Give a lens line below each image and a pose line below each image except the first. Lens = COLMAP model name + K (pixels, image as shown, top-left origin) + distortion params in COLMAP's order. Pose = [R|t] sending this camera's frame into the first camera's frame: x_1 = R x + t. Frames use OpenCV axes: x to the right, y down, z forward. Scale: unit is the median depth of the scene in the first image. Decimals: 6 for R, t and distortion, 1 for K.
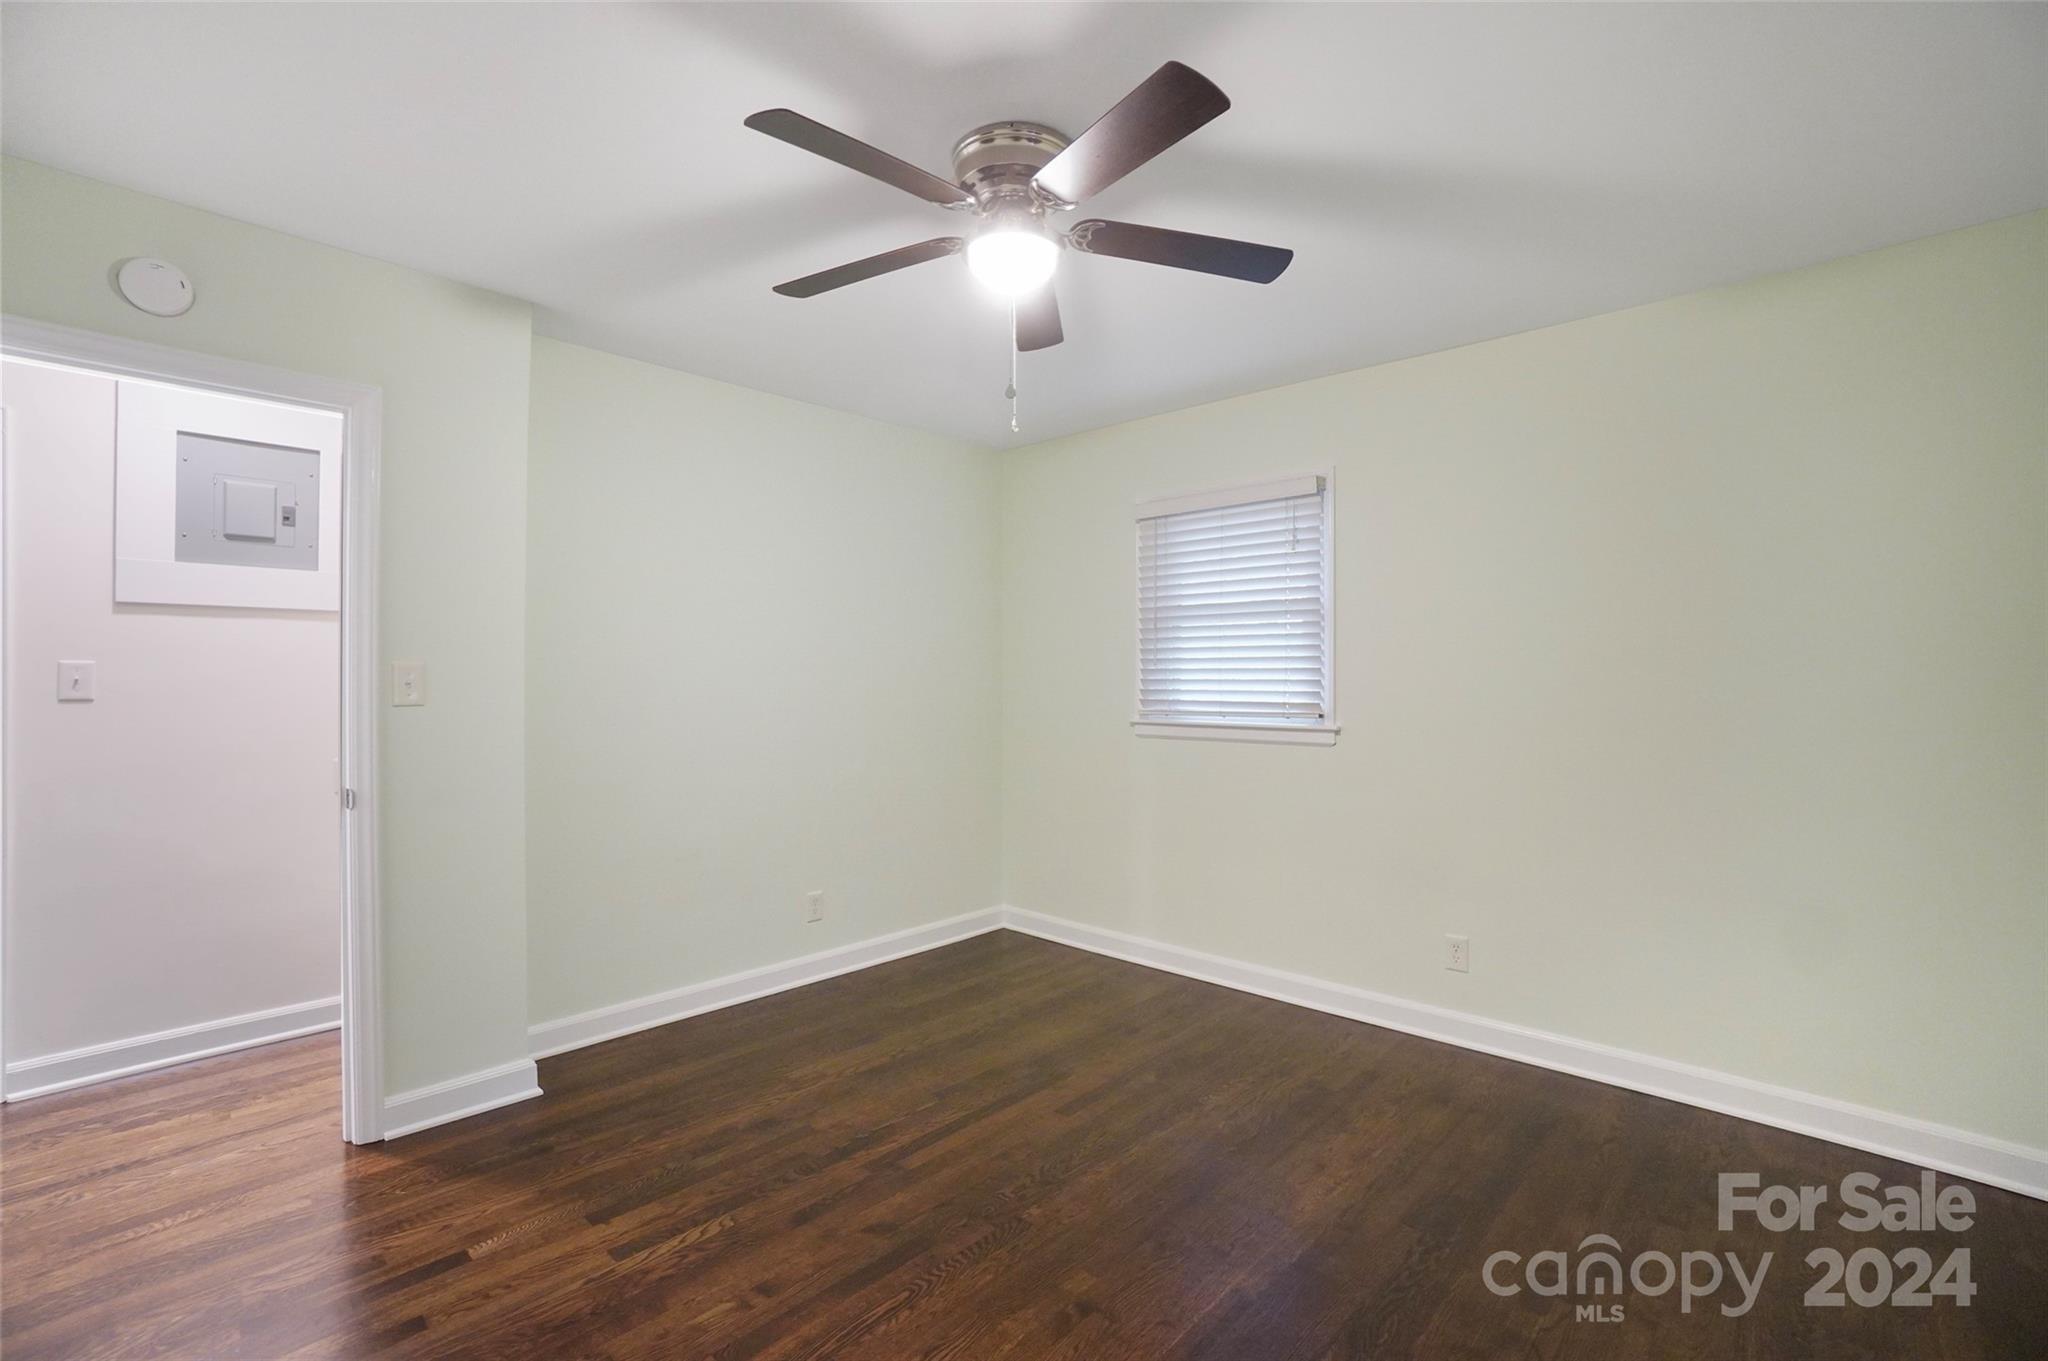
lens RADIAL K [[909.6, 0, 1015.9], [0, 909.6, 687.7], [0, 0, 1]] dist [-0.057776, 0.018327]
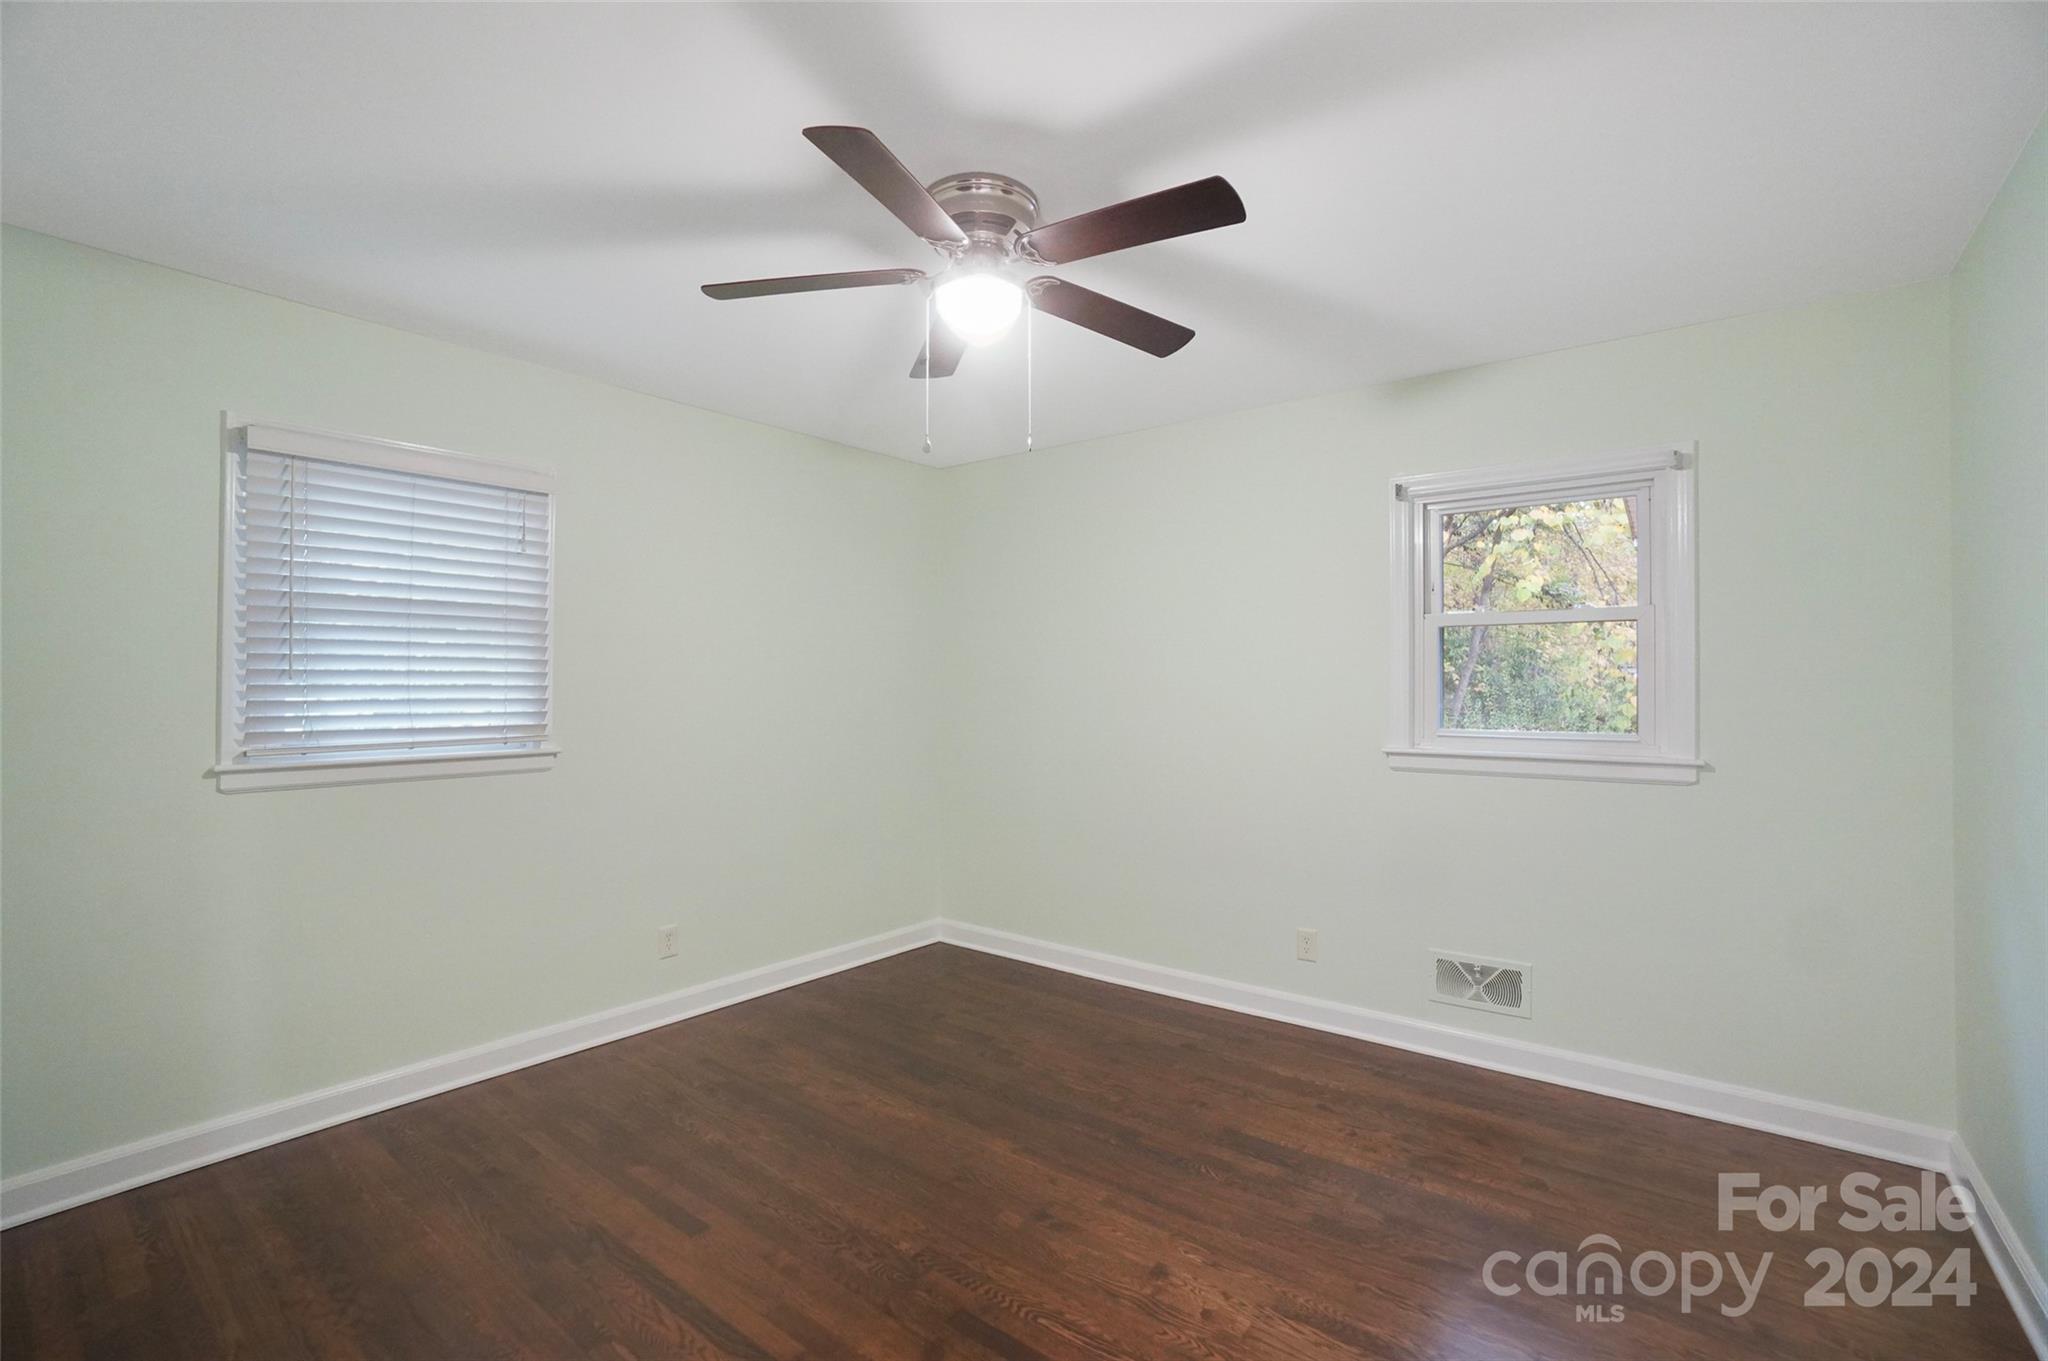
lens RADIAL K [[909.6, 0, 1019.0], [0, 909.6, 689.6], [0, 0, 1]] dist [-0.057776, 0.018327]
pose [[-0.097398, -0.003952, 0.995238, -0.603561], [0.009733, 0.999941, 0.004923, -0.017444], [-0.995198, 0.010166, -0.097354, 0.605063]]
